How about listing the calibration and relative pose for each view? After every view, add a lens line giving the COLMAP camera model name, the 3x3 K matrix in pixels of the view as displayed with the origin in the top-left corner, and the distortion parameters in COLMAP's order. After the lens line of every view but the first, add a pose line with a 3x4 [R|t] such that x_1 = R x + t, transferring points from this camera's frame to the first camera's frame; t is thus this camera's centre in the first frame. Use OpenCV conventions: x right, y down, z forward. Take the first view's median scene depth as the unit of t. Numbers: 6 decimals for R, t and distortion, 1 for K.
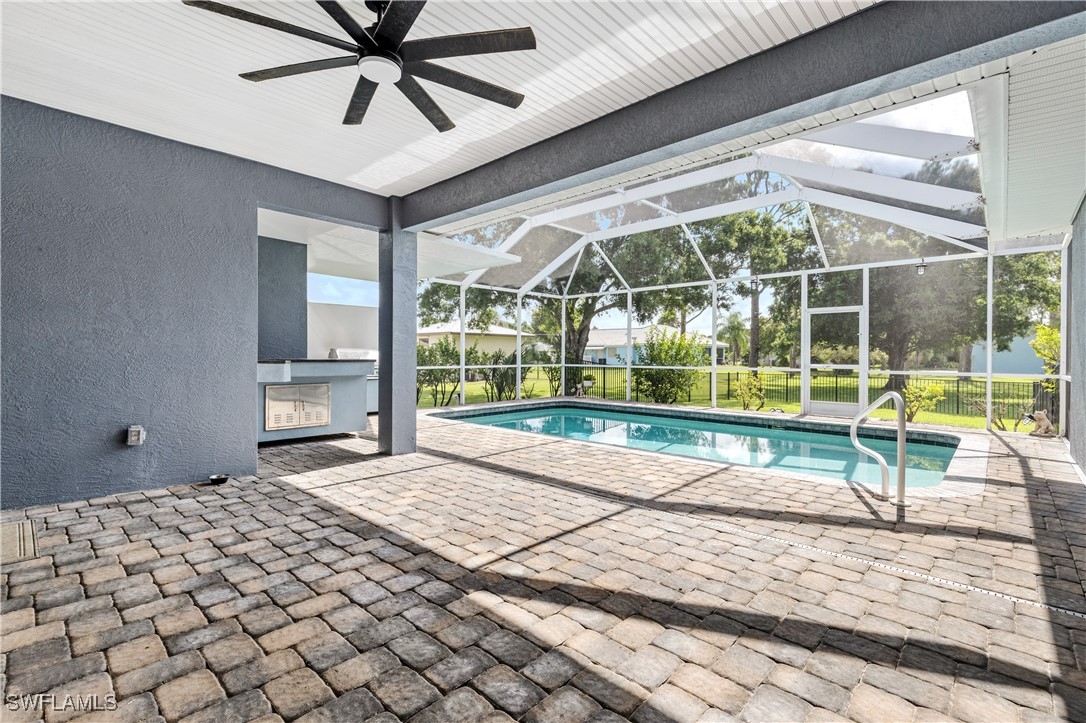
lens RADIAL K [[490.6, 0, 544.1], [0, 490.6, 360.9], [0, 0, 1]] dist [0.009200, -0.001427]
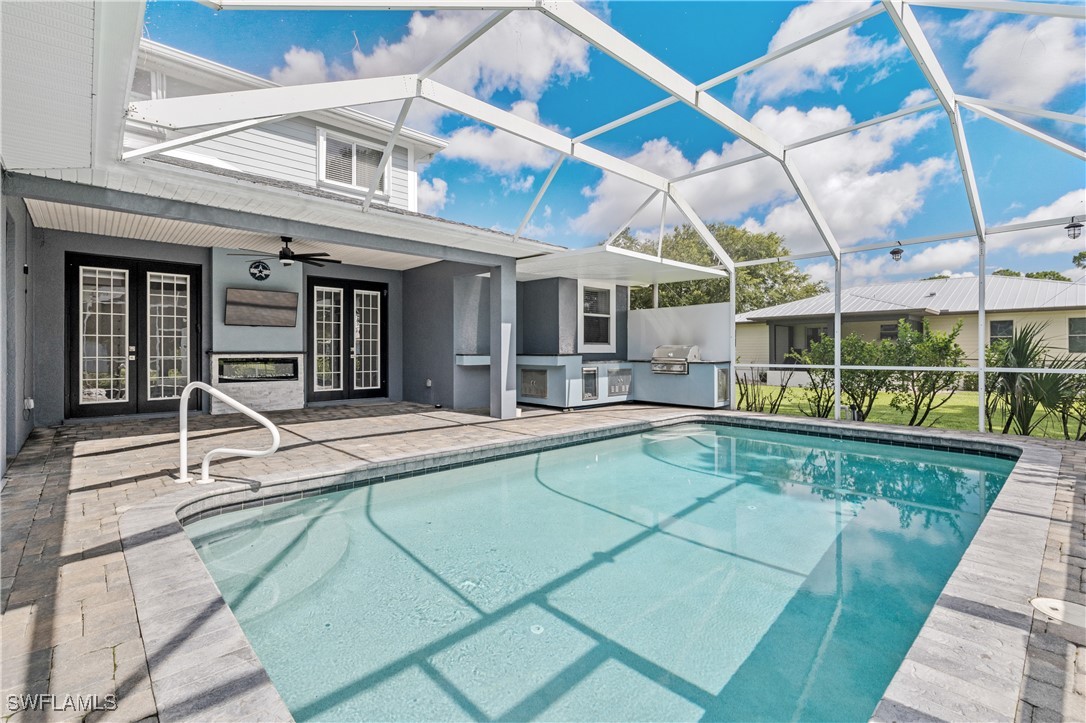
lens RADIAL K [[490.6, 0, 541.4], [0, 490.6, 353.7], [0, 0, 1]] dist [0.009200, -0.001427]
pose [[-0.069562, -0.001805, -0.997576, 2.450708], [-0.009892, 0.999950, -0.001120, -0.003626], [0.997529, 0.009790, -0.069577, 2.581428]]
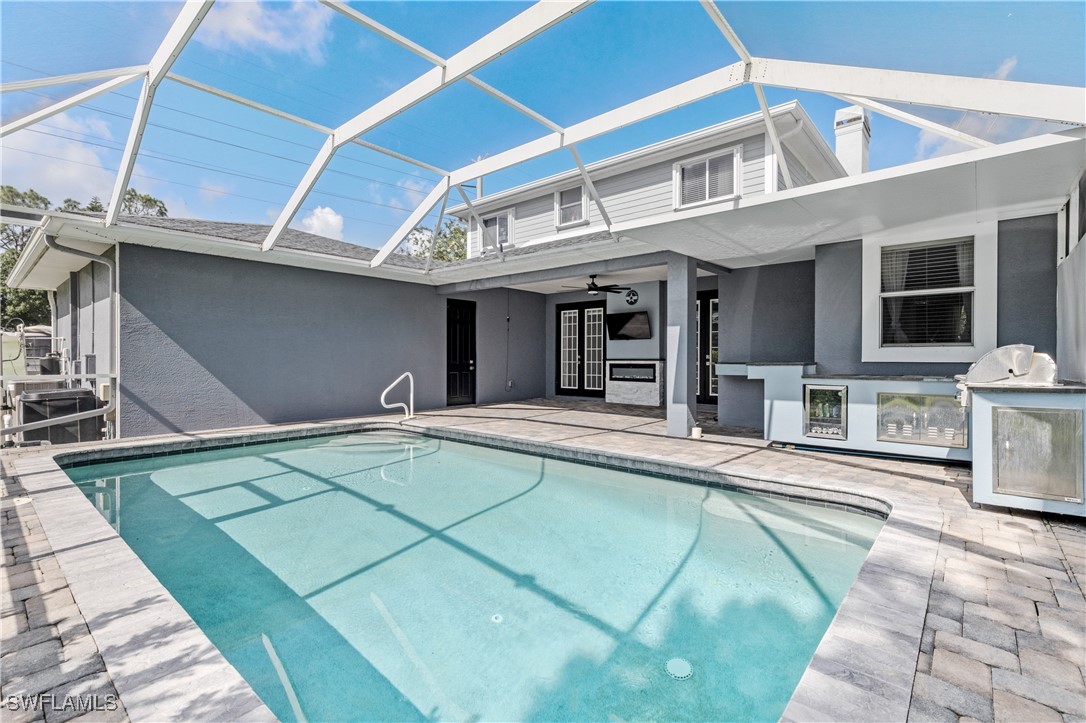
lens RADIAL K [[490.6, 0, 551.6], [0, 490.6, 364.1], [0, 0, 1]] dist [0.009200, -0.001427]
pose [[-0.998291, -0.007609, -0.057934, 0.234267], [-0.008796, 0.999756, 0.020260, -0.038022], [0.057766, 0.020735, -0.998115, 4.775844]]
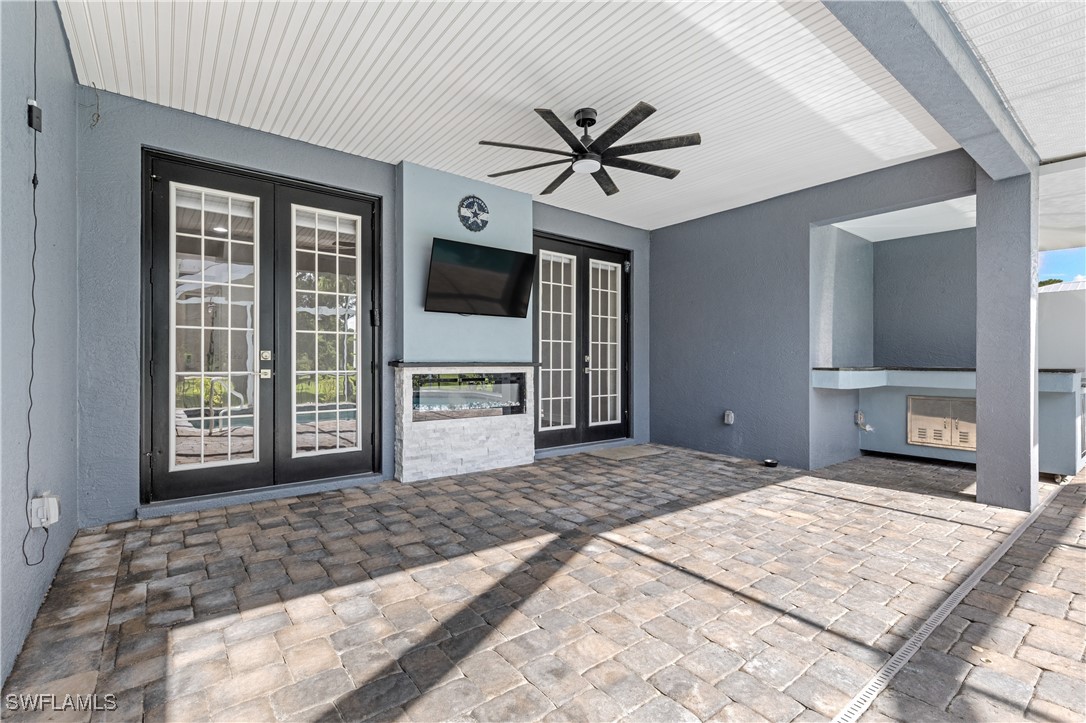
lens RADIAL K [[490.6, 0, 544.7], [0, 490.6, 364.9], [0, 0, 1]] dist [0.009200, -0.001427]
pose [[-0.150838, -0.000951, -0.988558, 1.015057], [-0.014133, 0.999899, 0.001195, 0.002116], [0.988457, 0.014152, -0.150837, 0.989350]]
